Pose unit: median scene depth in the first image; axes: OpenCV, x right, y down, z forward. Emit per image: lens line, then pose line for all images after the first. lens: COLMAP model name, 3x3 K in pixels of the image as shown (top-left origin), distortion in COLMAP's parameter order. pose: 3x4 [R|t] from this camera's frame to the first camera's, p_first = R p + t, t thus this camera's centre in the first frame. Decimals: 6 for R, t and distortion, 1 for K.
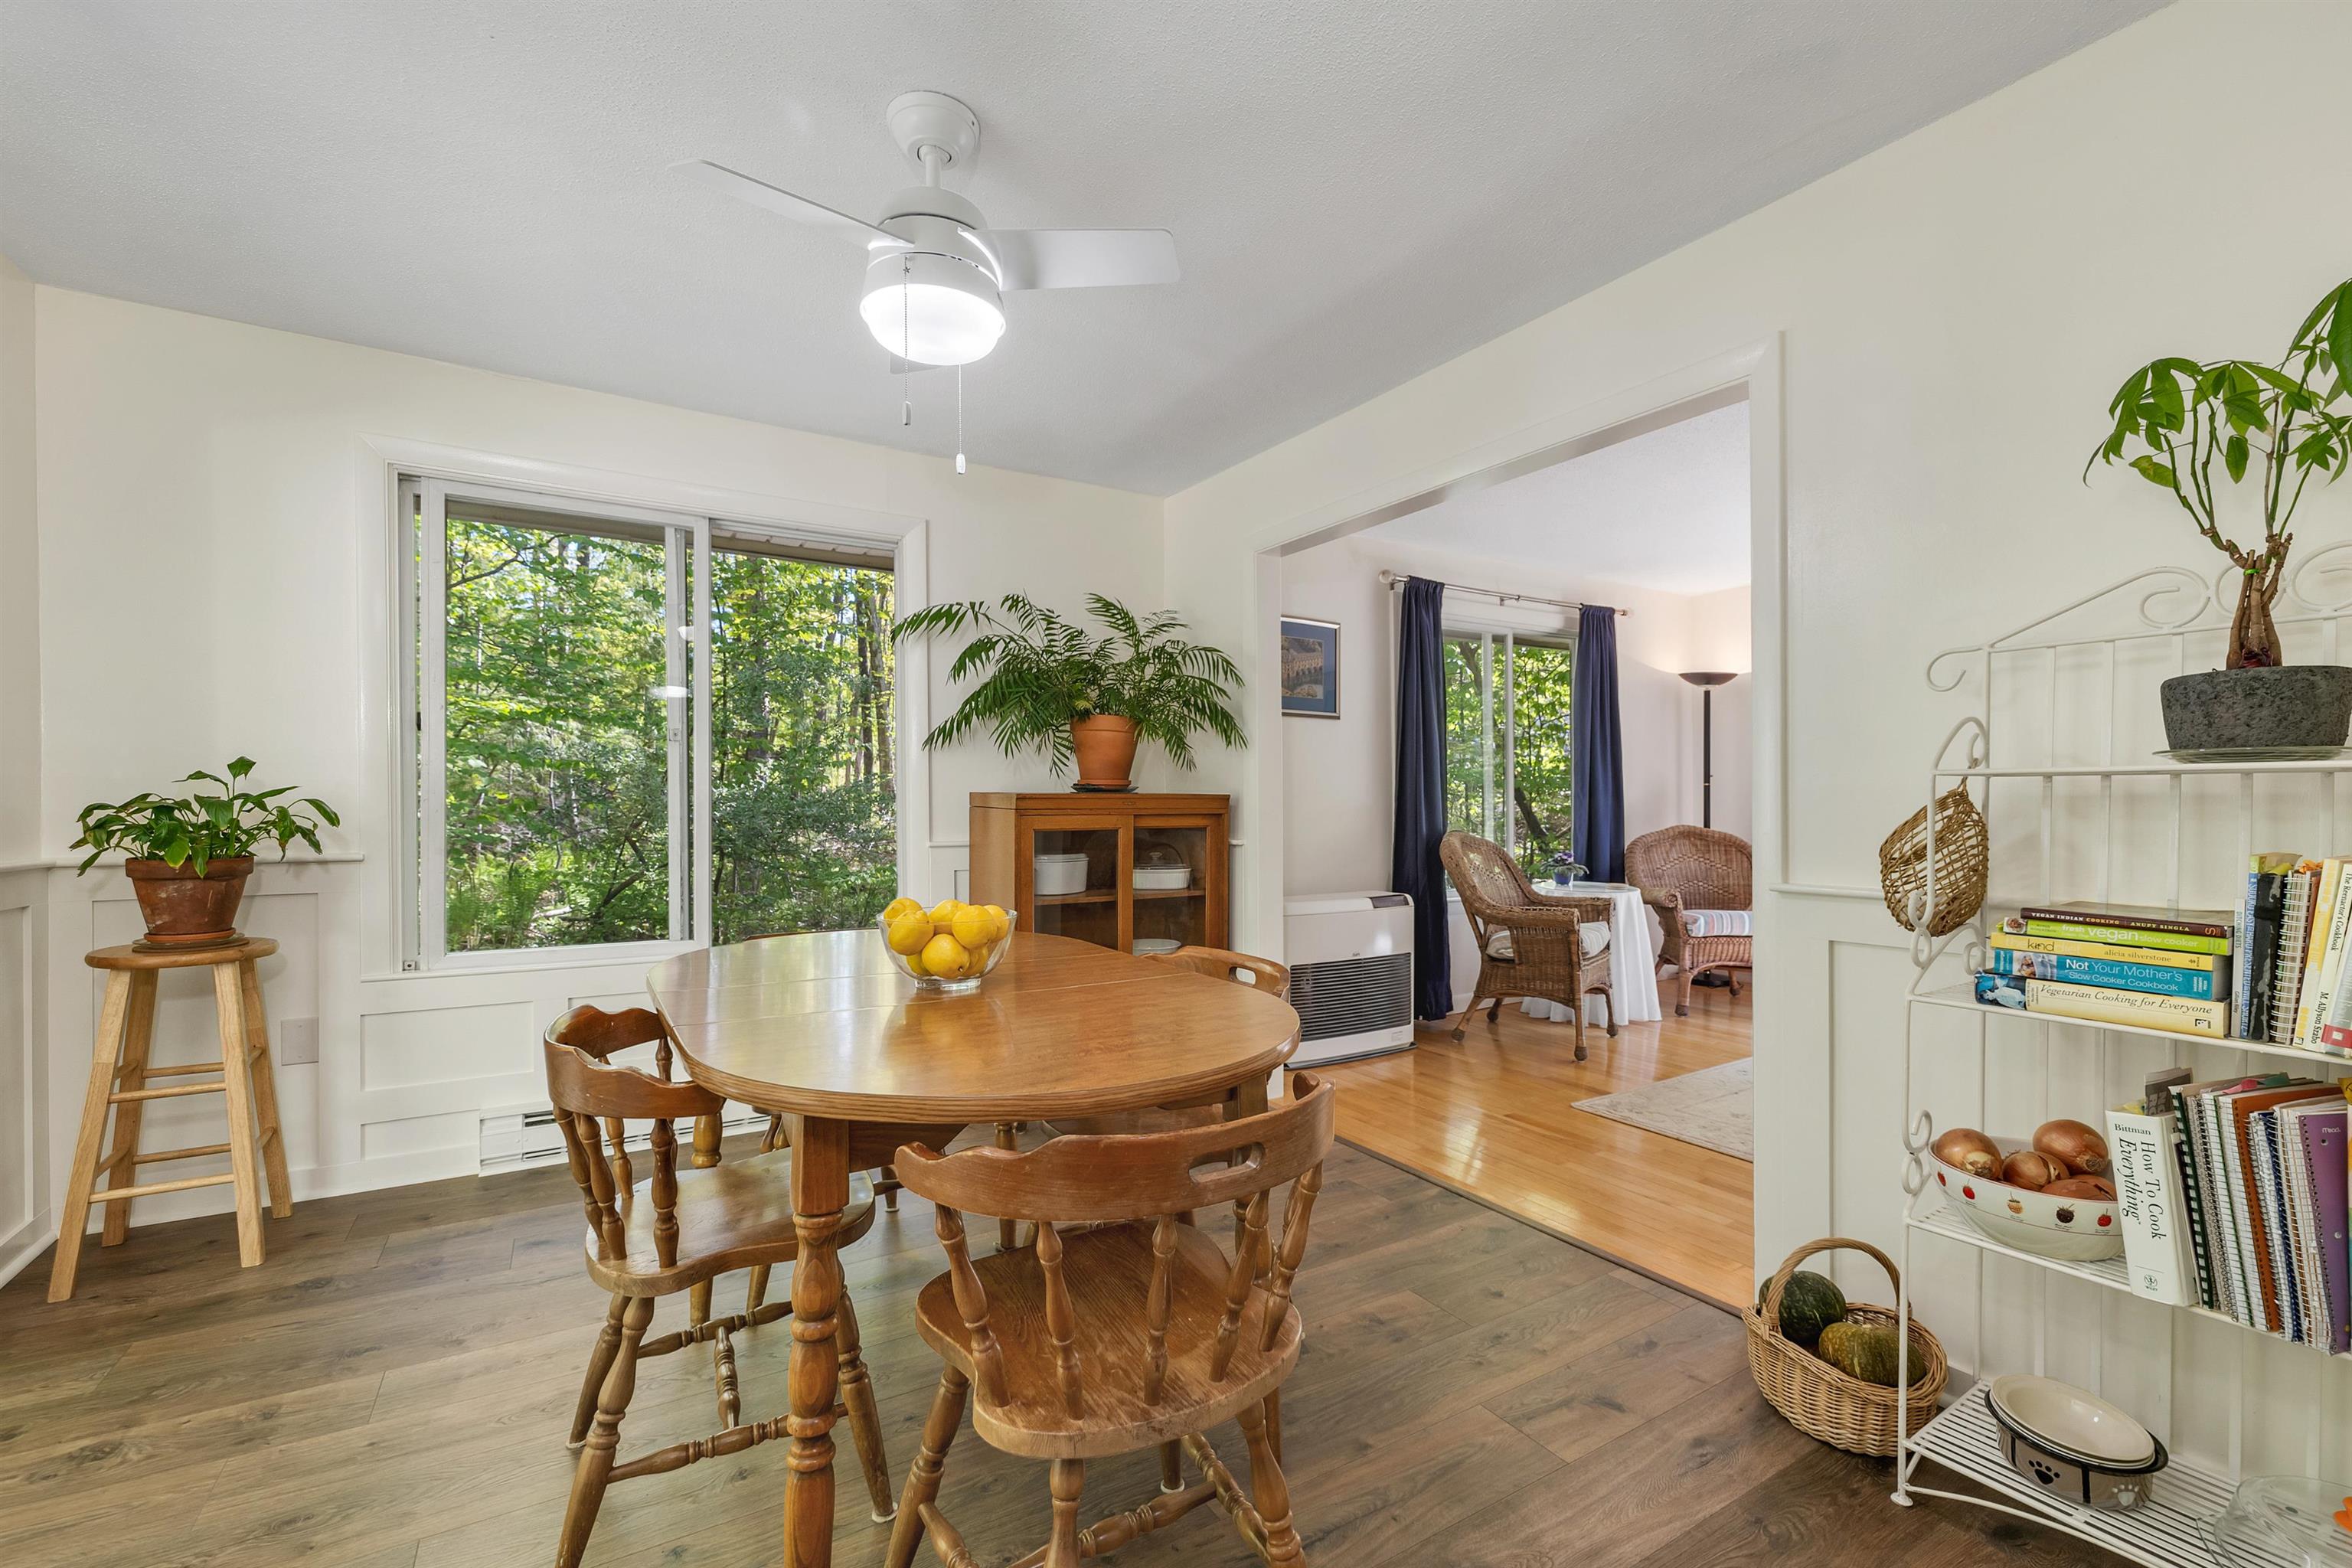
lens RADIAL K [[976.3, 0, 1181.6], [0, 976.3, 815.9], [0, 0, 1]] dist [-0.001709, -0.000146]
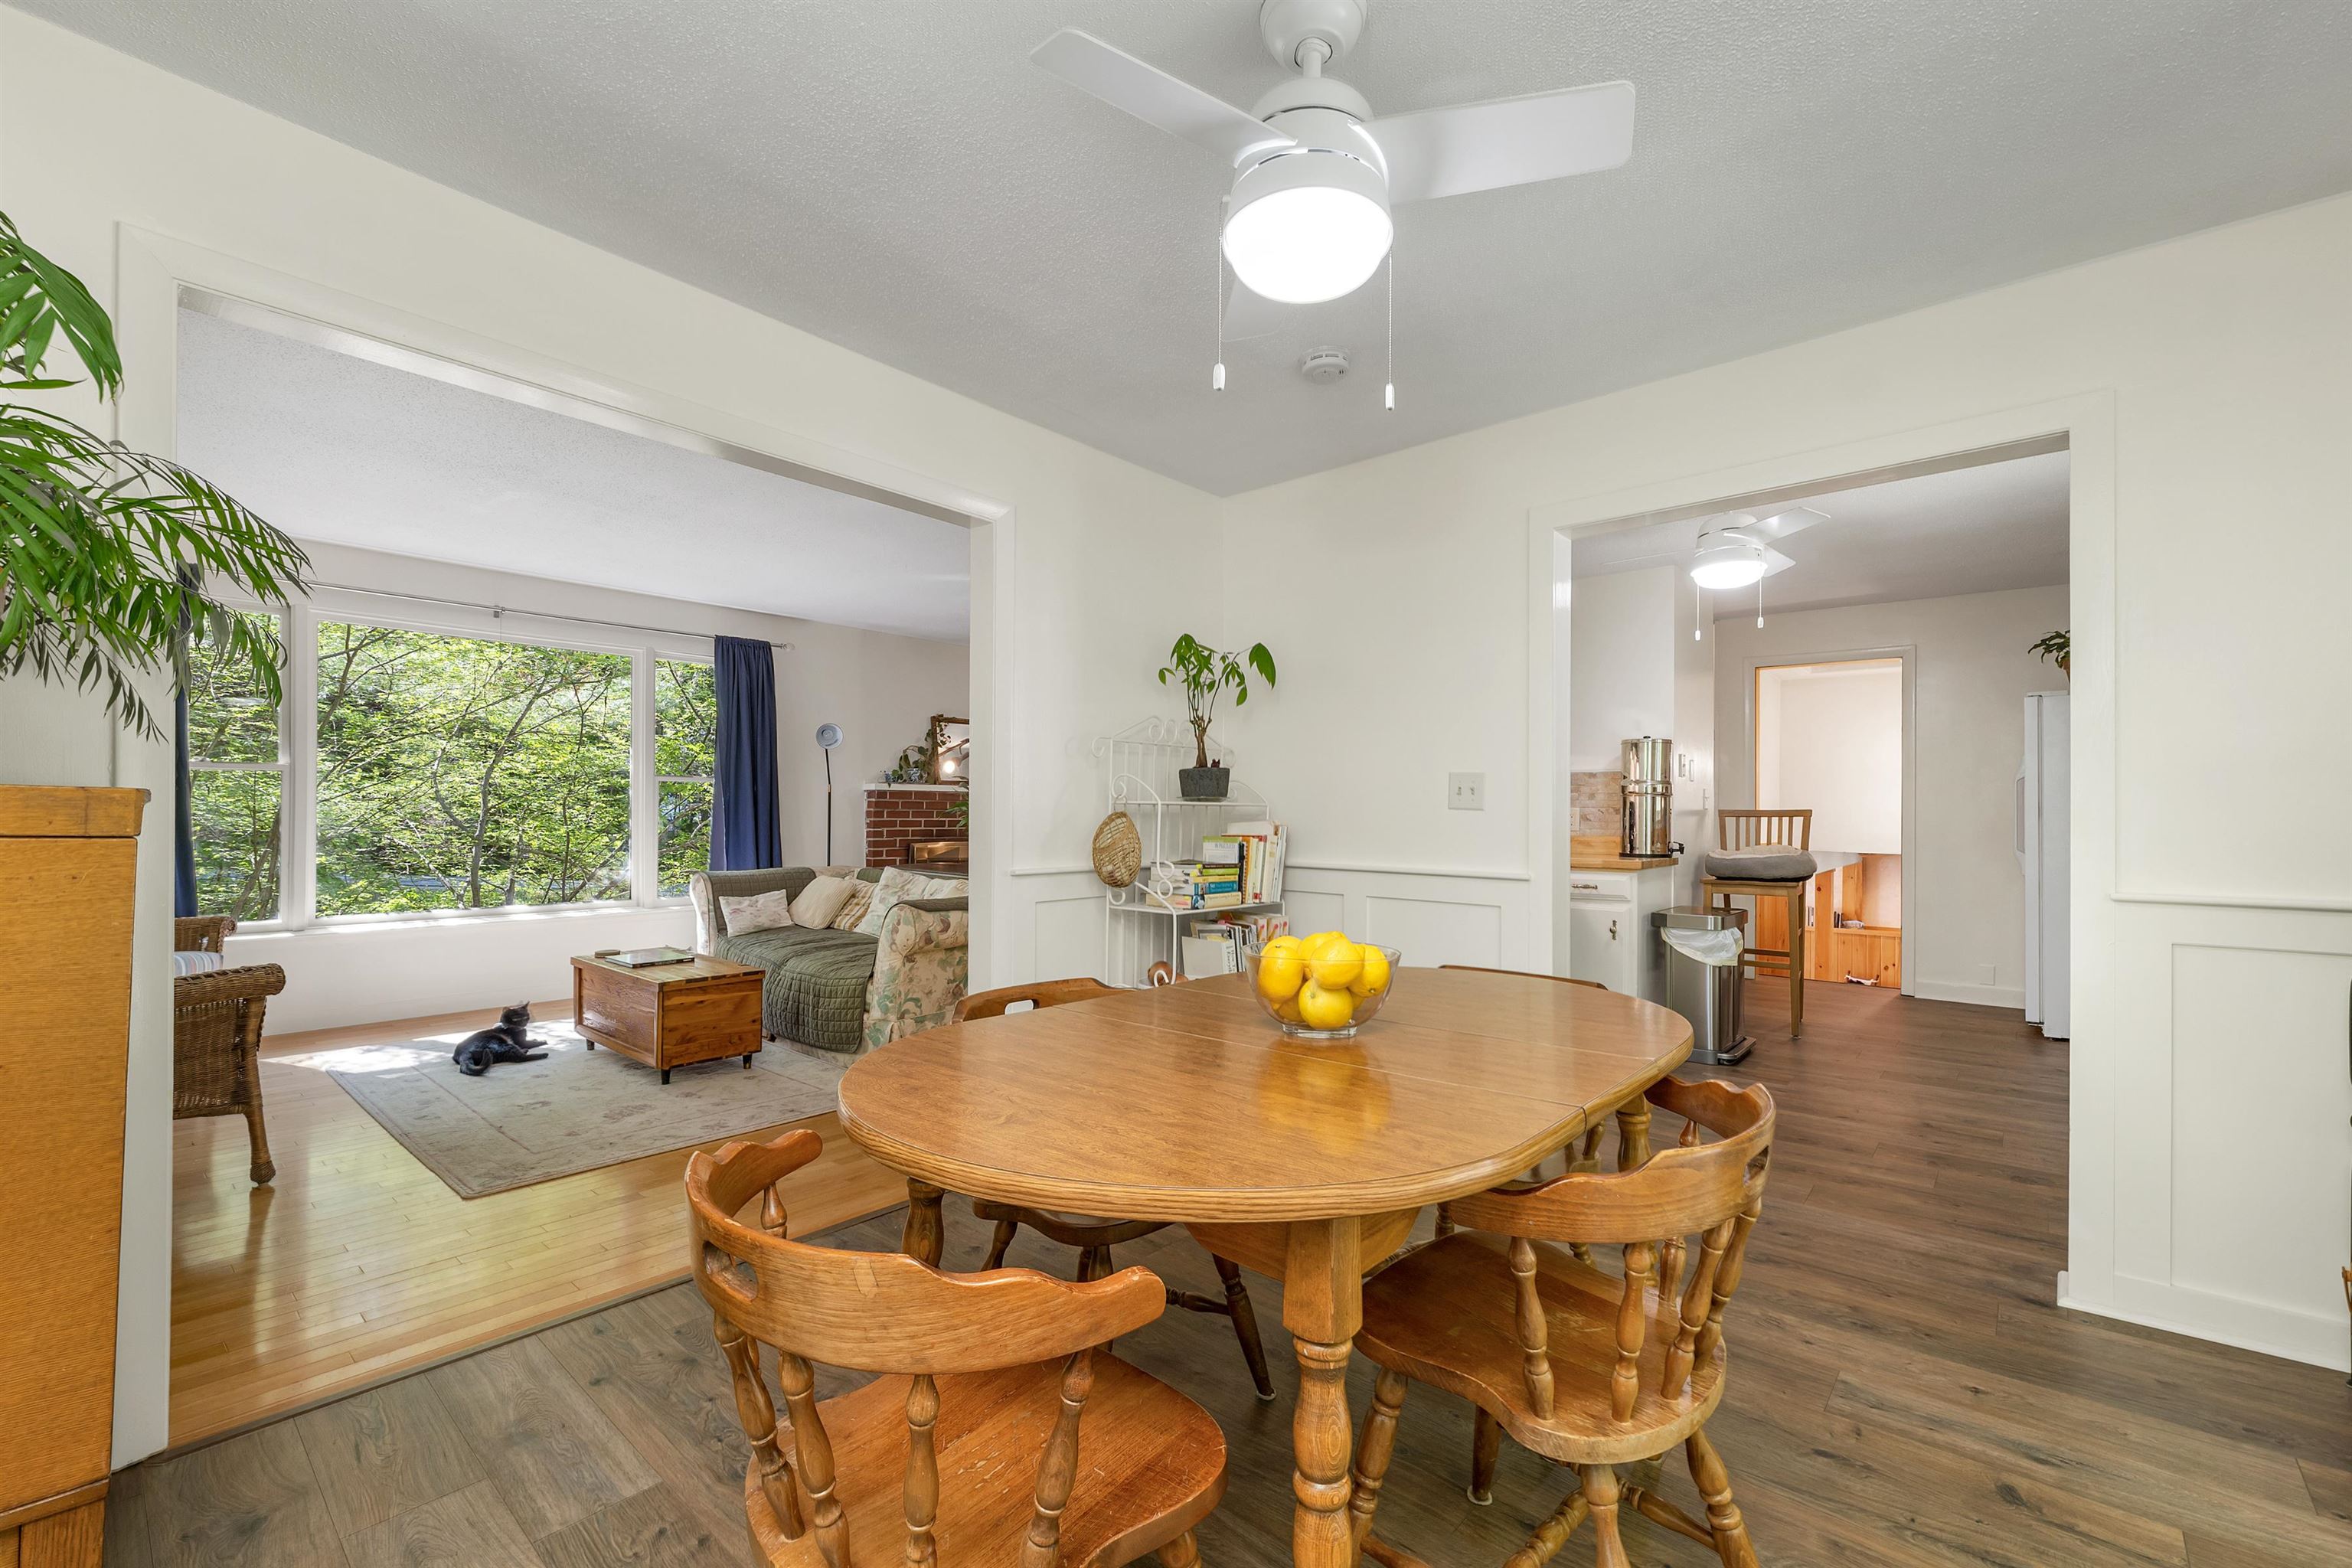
lens RADIAL K [[976.3, 0, 1181.6], [0, 976.3, 815.9], [0, 0, 1]] dist [-0.001709, -0.000146]
pose [[-0.322222, 0.005437, 0.946648, -1.305521], [-0.001491, 0.999979, -0.006251, -0.004904], [-0.946663, -0.003425, -0.322207, 1.801688]]
